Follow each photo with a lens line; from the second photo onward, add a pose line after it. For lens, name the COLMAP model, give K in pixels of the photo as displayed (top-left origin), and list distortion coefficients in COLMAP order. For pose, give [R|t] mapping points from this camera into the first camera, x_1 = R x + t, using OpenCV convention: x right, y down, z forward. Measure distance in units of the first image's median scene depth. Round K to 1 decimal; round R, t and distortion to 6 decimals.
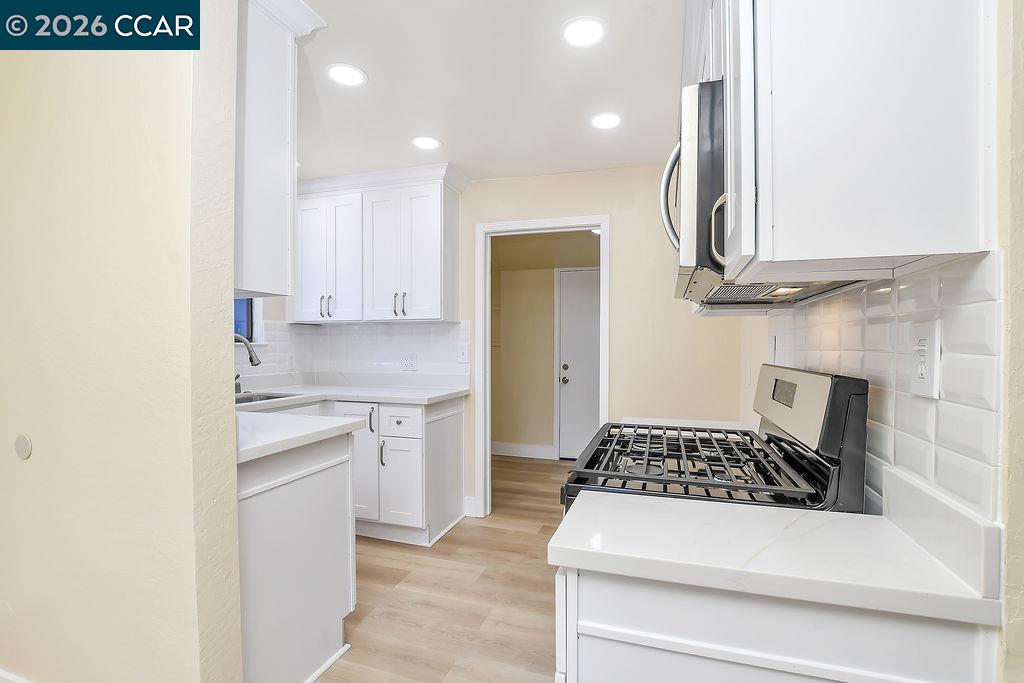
lens RADIAL K [[465.7, 0, 503.9], [0, 465.7, 345.9], [0, 0, 1]] dist [-0.035103, 0.005850]
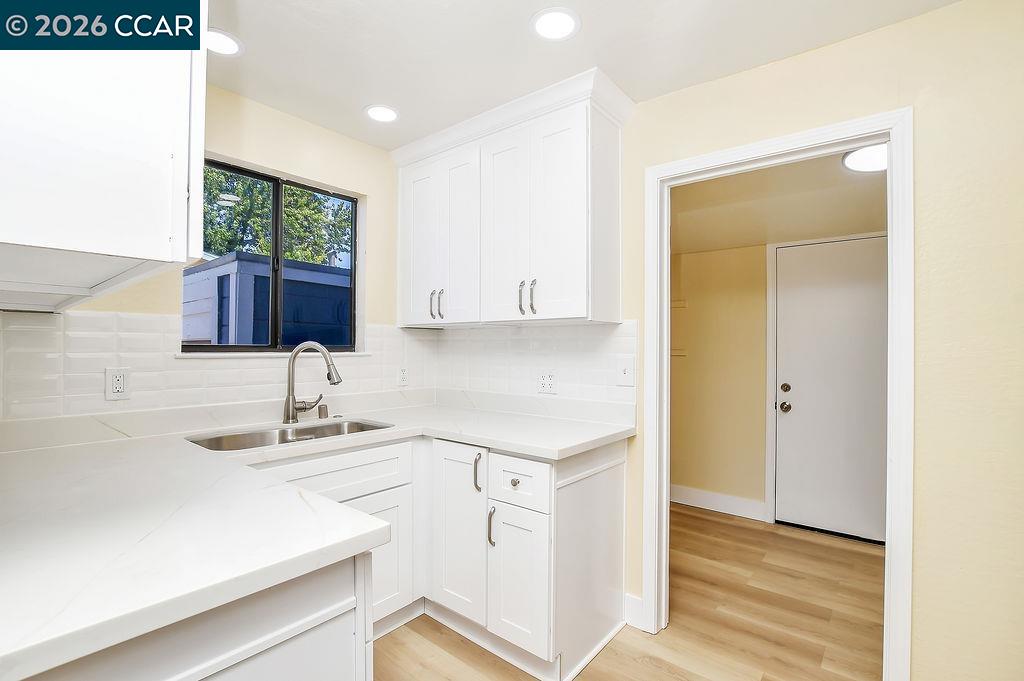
lens RADIAL K [[465.7, 0, 503.9], [0, 465.7, 344.9], [0, 0, 1]] dist [-0.035103, 0.005850]
pose [[0.931626, 0.002436, -0.363409, -0.010341], [-0.005428, 0.999959, -0.007213, -0.014685], [0.363377, 0.008692, 0.931602, 0.345967]]
